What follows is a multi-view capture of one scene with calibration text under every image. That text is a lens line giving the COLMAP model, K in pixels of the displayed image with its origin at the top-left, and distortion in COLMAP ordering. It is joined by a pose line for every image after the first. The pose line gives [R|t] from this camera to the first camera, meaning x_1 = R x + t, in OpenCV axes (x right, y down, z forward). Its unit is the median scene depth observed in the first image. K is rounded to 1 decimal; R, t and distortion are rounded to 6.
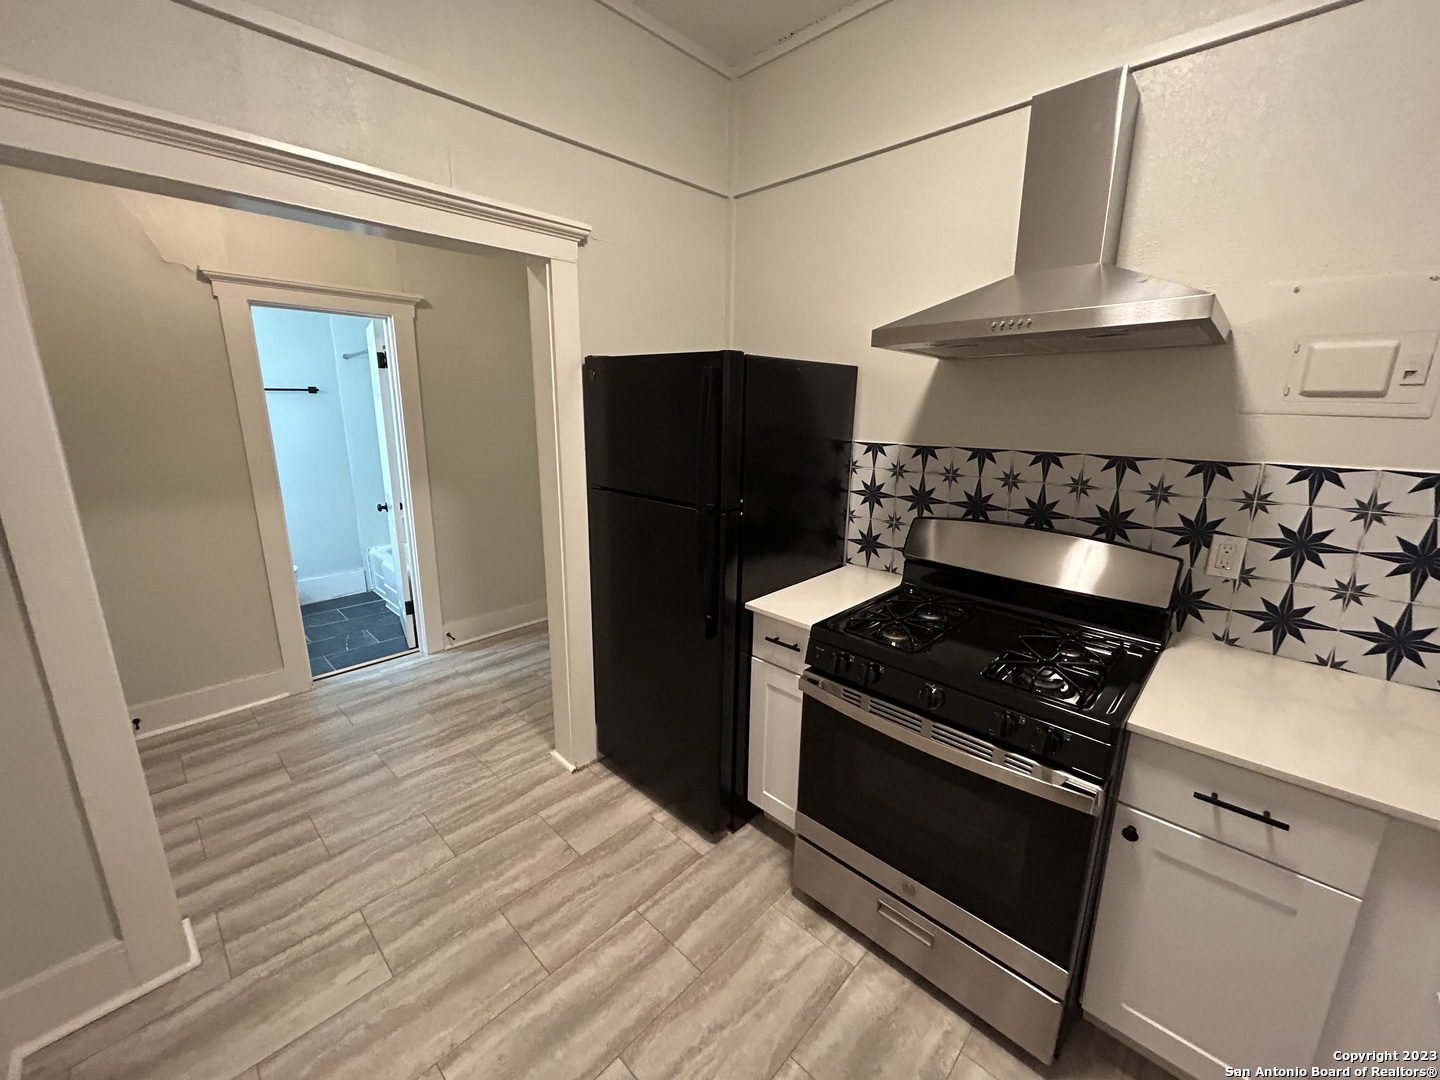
lens RADIAL K [[554.2, 0, 713.7], [0, 554.2, 556.8], [0, 0, 1]] dist [-0.059187, 0.019178]
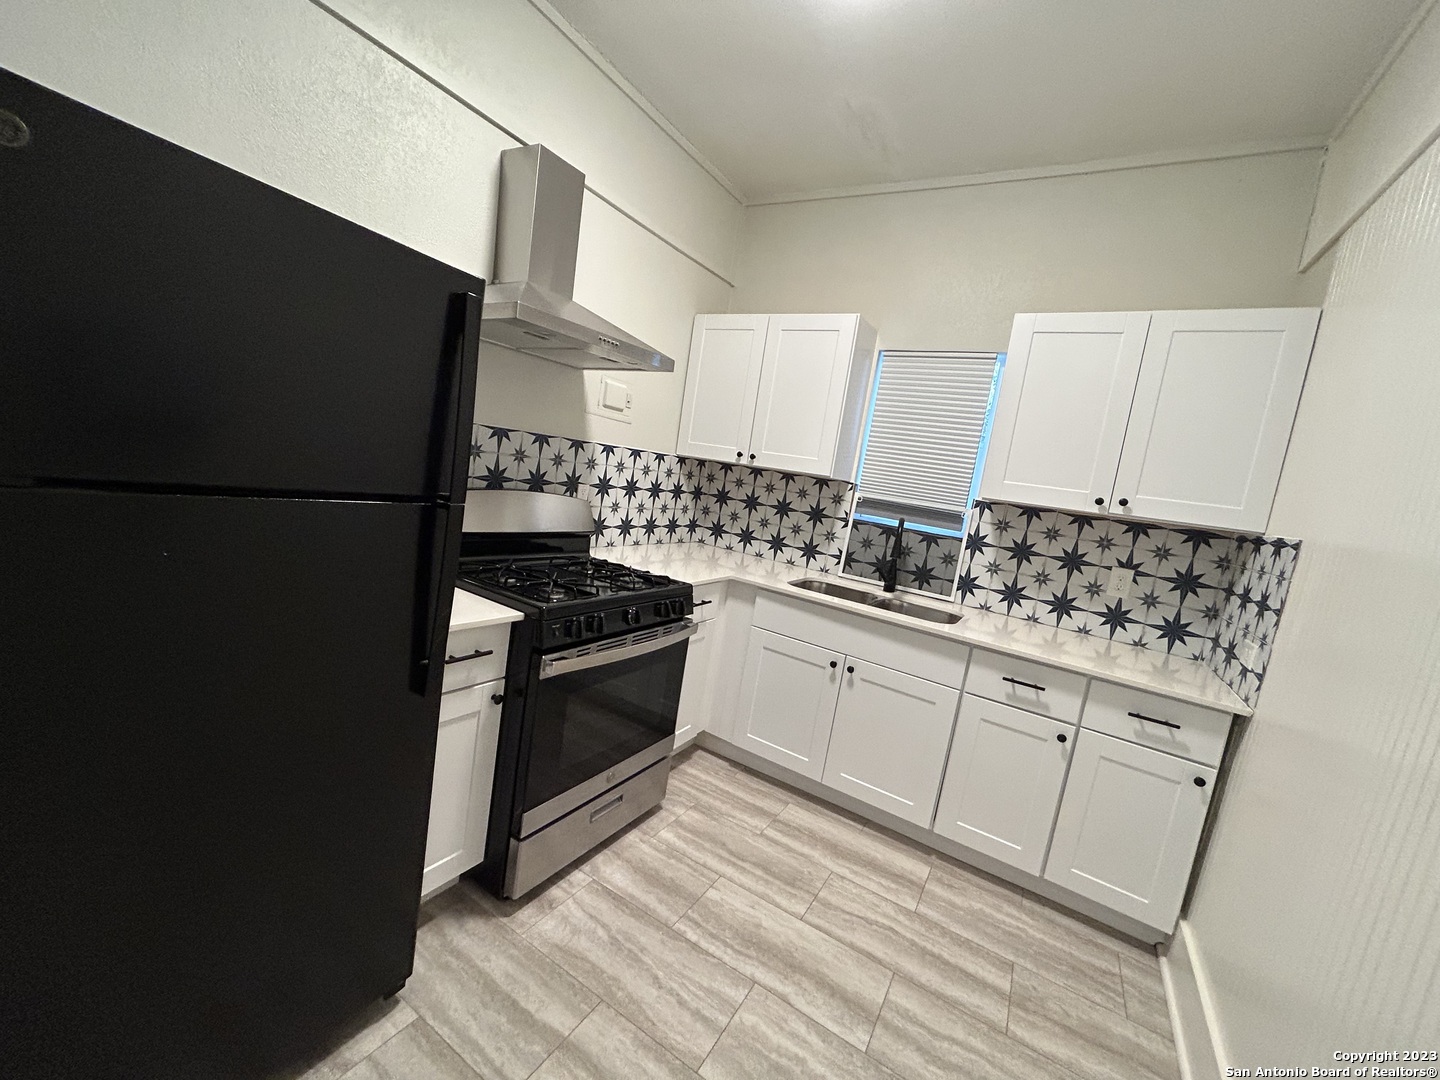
lens RADIAL K [[587.1, 0, 720.9], [0, 587.1, 536.7], [0, 0, 1]] dist [0.003600, 0.000223]
pose [[-0.224005, -0.198605, 0.954137, -0.825344], [0.044531, 0.975908, 0.213592, -0.223914], [-0.973570, 0.090334, -0.209764, 0.860488]]
